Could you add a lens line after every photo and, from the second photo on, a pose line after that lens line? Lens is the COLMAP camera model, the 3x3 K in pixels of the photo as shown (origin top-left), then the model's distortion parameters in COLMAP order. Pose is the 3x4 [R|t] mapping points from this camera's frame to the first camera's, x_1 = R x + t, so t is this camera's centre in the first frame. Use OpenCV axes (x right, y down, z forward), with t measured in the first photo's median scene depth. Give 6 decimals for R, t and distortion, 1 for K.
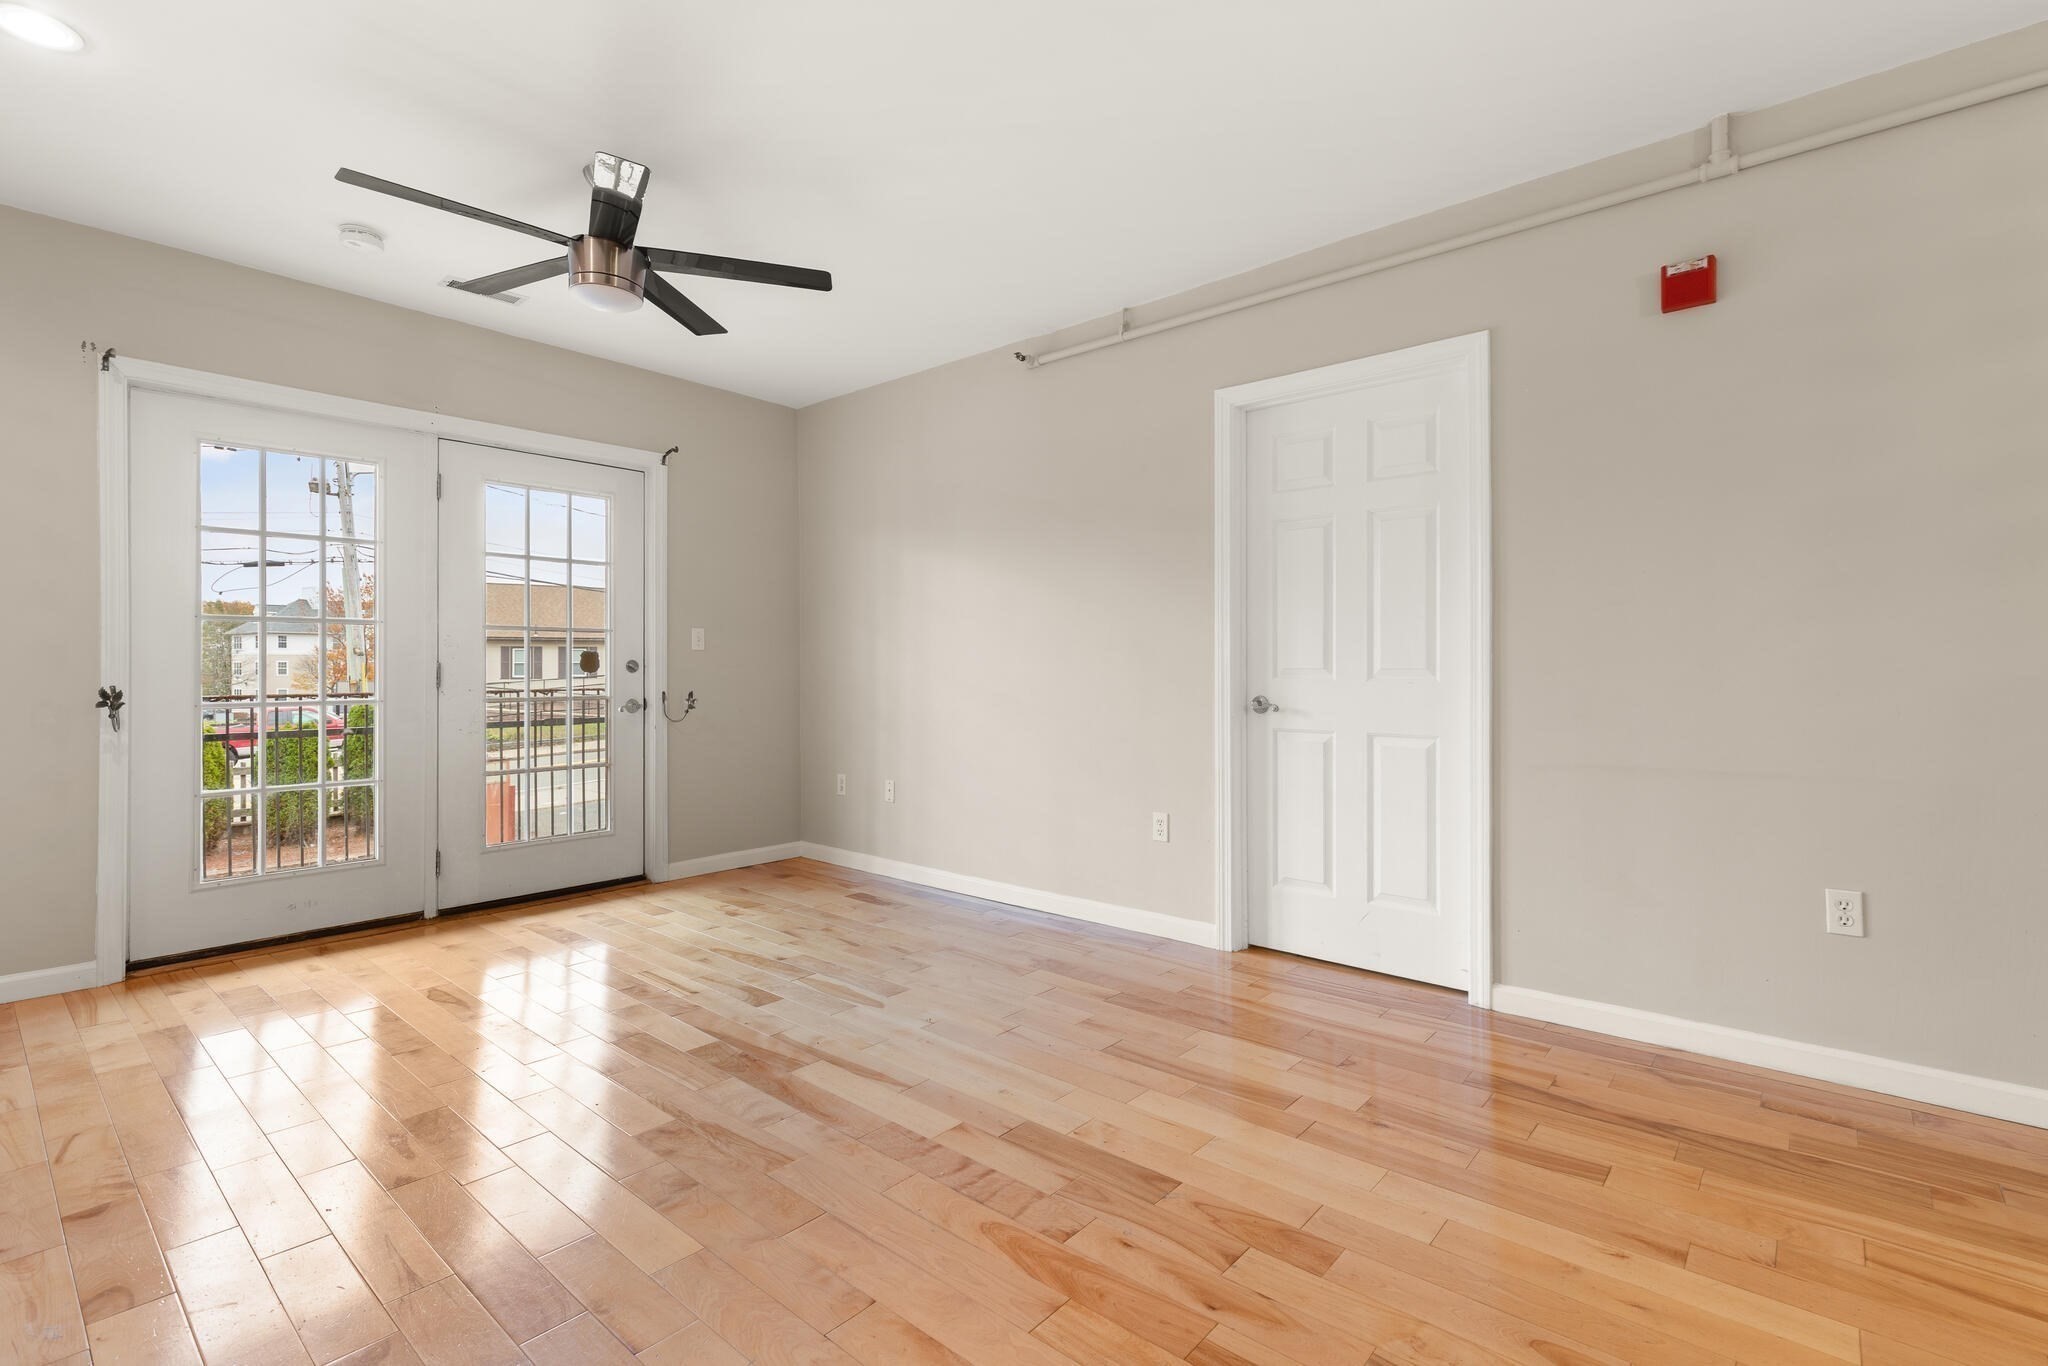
lens RADIAL K [[931.3, 0, 1023.6], [0, 931.3, 658.9], [0, 0, 1]] dist [0.001308, 0.003009]
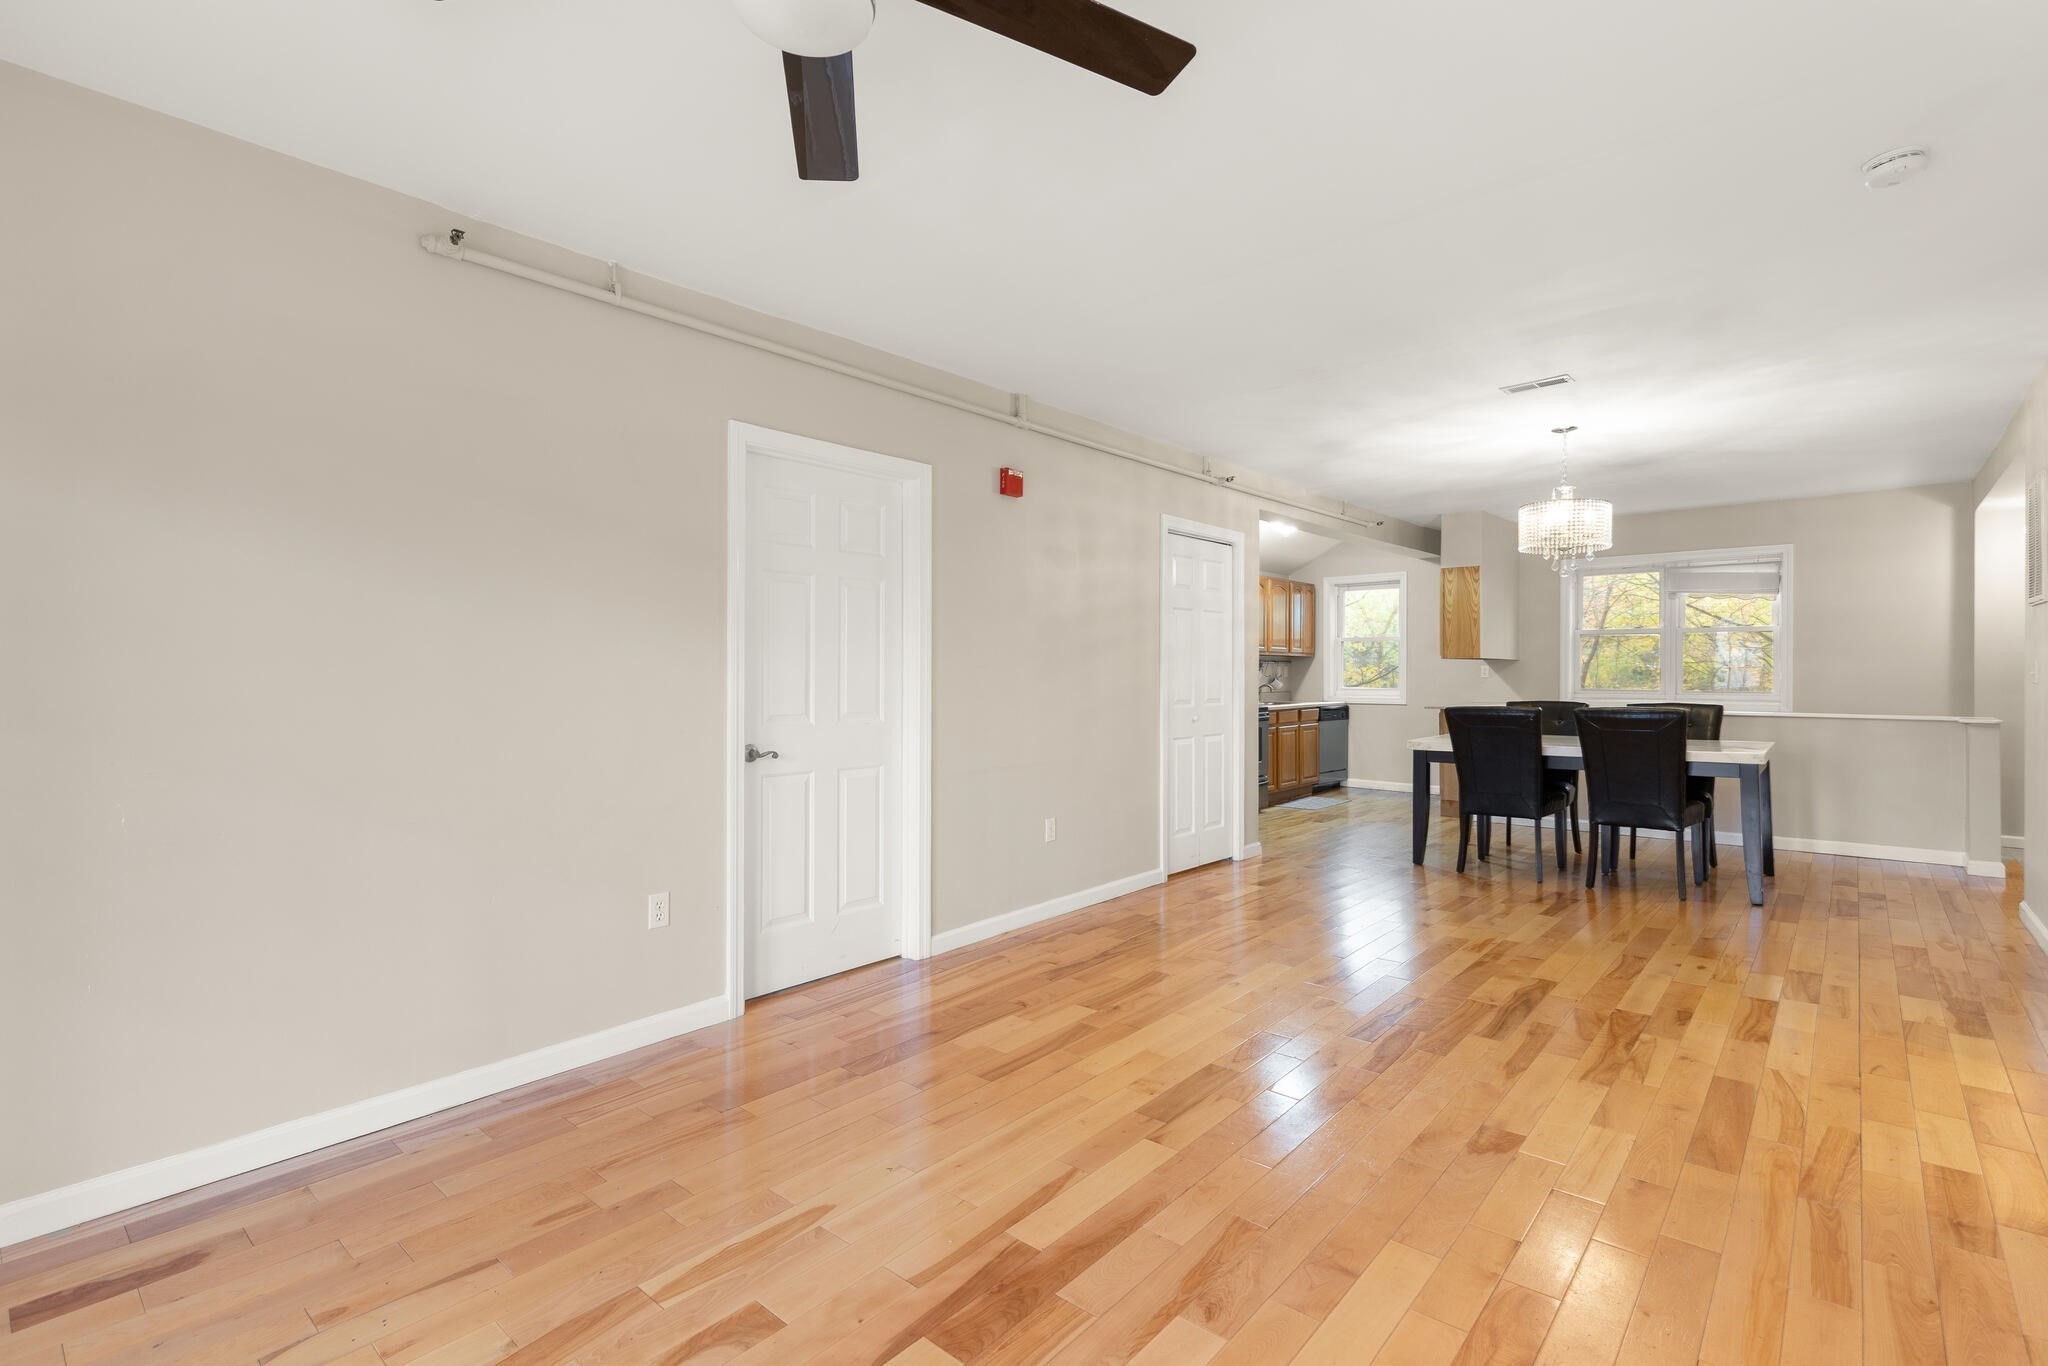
lens RADIAL K [[931.3, 0, 1035.3], [0, 931.3, 675.1], [0, 0, 1]] dist [0.001308, 0.003009]
pose [[0.008055, -0.000478, 0.999967, -0.792600], [-0.007653, 0.999971, 0.000540, -0.039878], [-0.999938, -0.007657, 0.008051, 0.752661]]
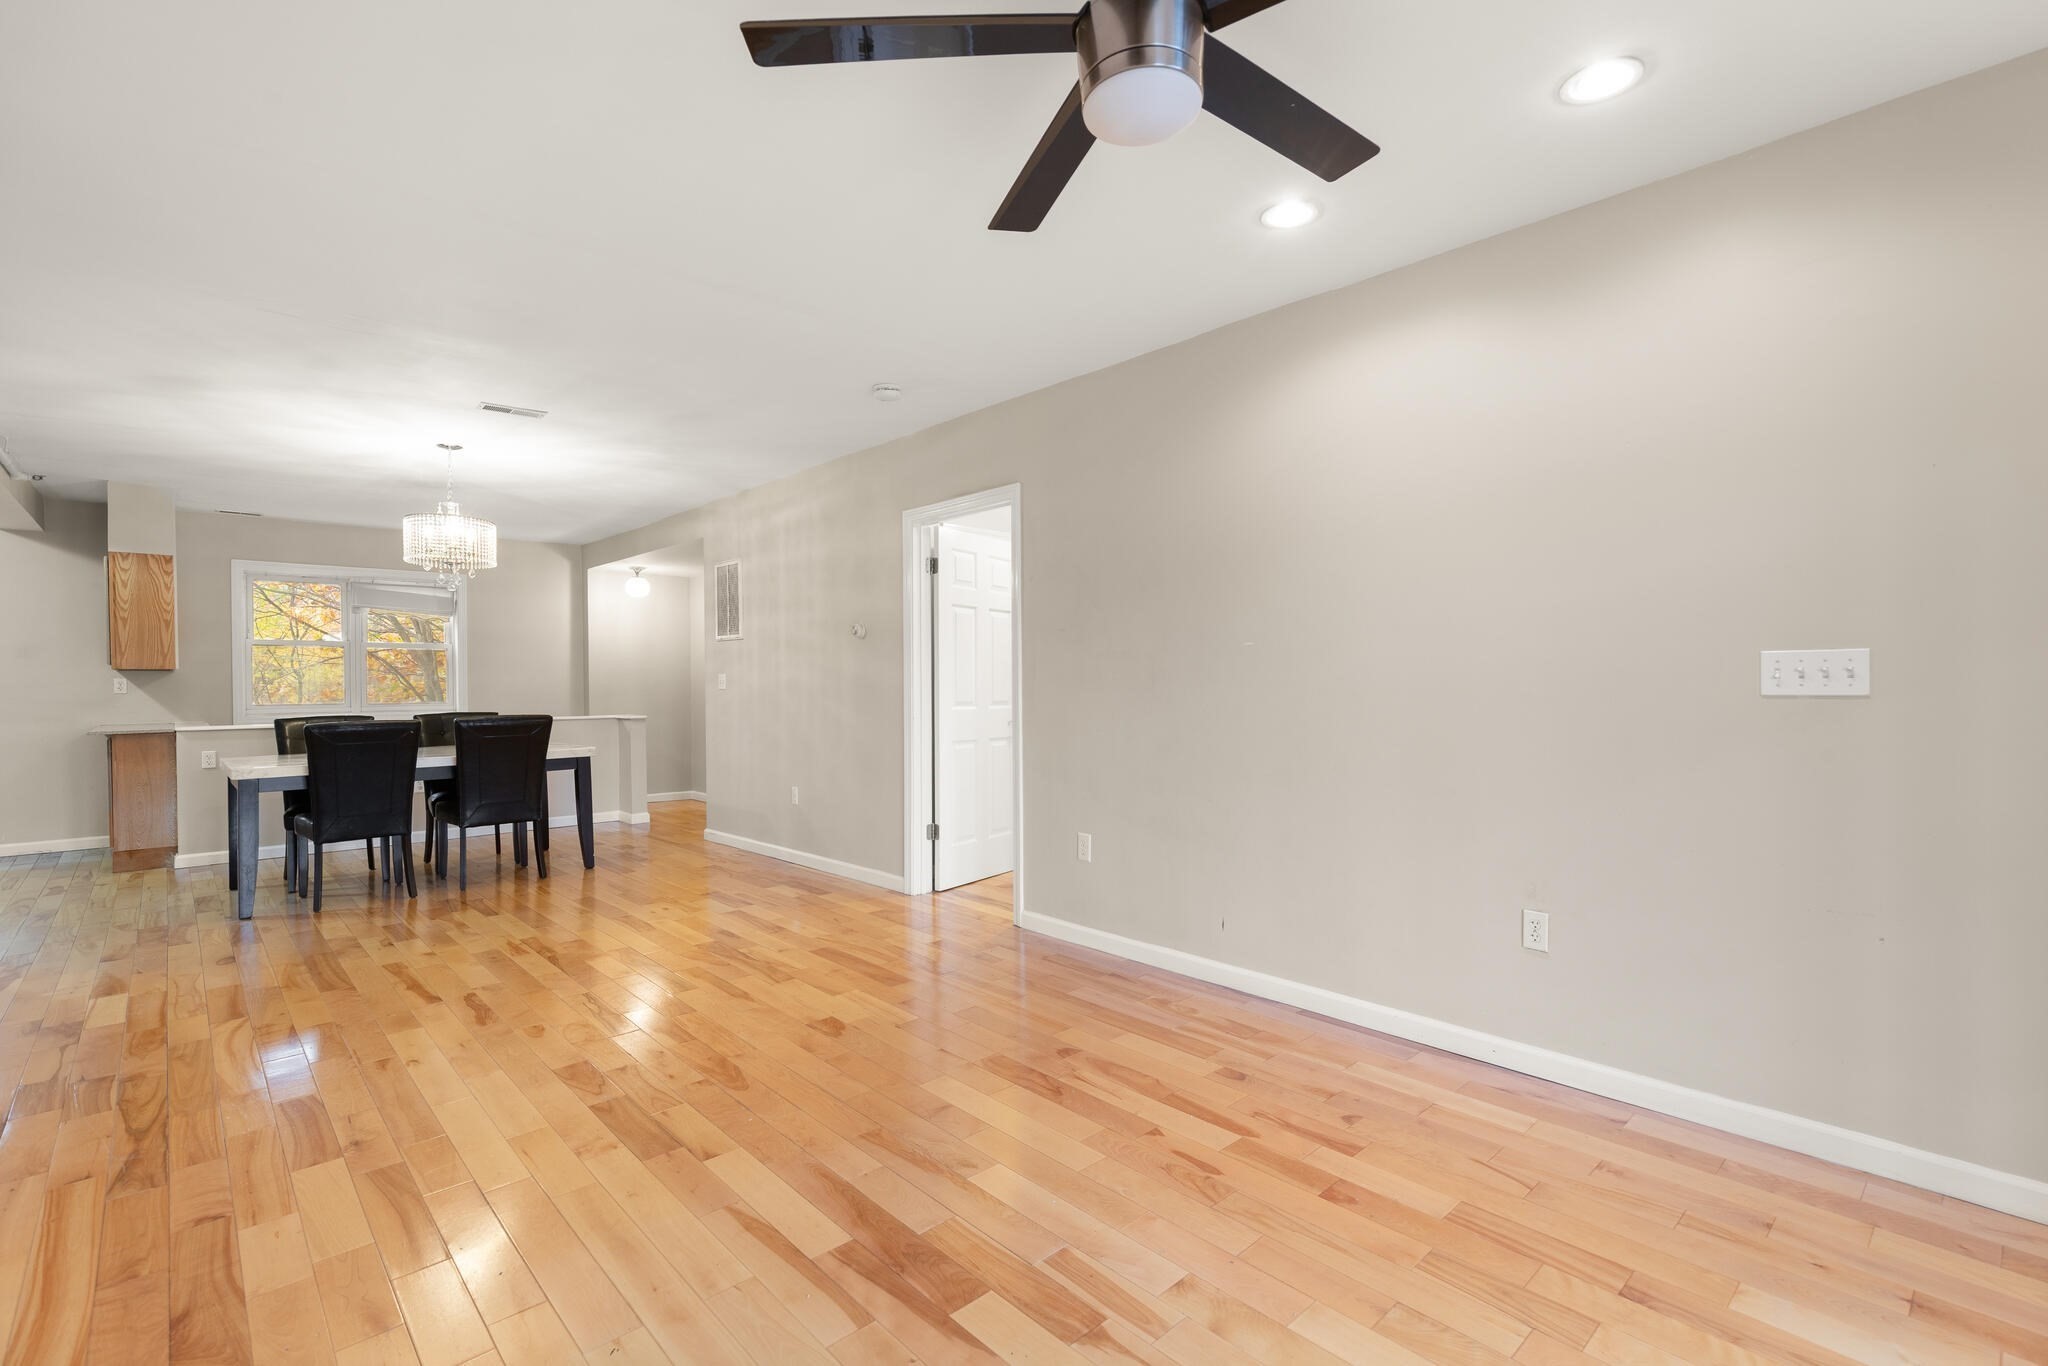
lens RADIAL K [[931.3, 0, 1014.1], [0, 931.3, 689.3], [0, 0, 1]] dist [0.001308, 0.003009]
pose [[-0.992010, 0.008842, 0.125849, -0.375988], [0.008663, 0.999961, -0.001971, -0.029545], [-0.125861, -0.000865, -0.992047, 1.352750]]
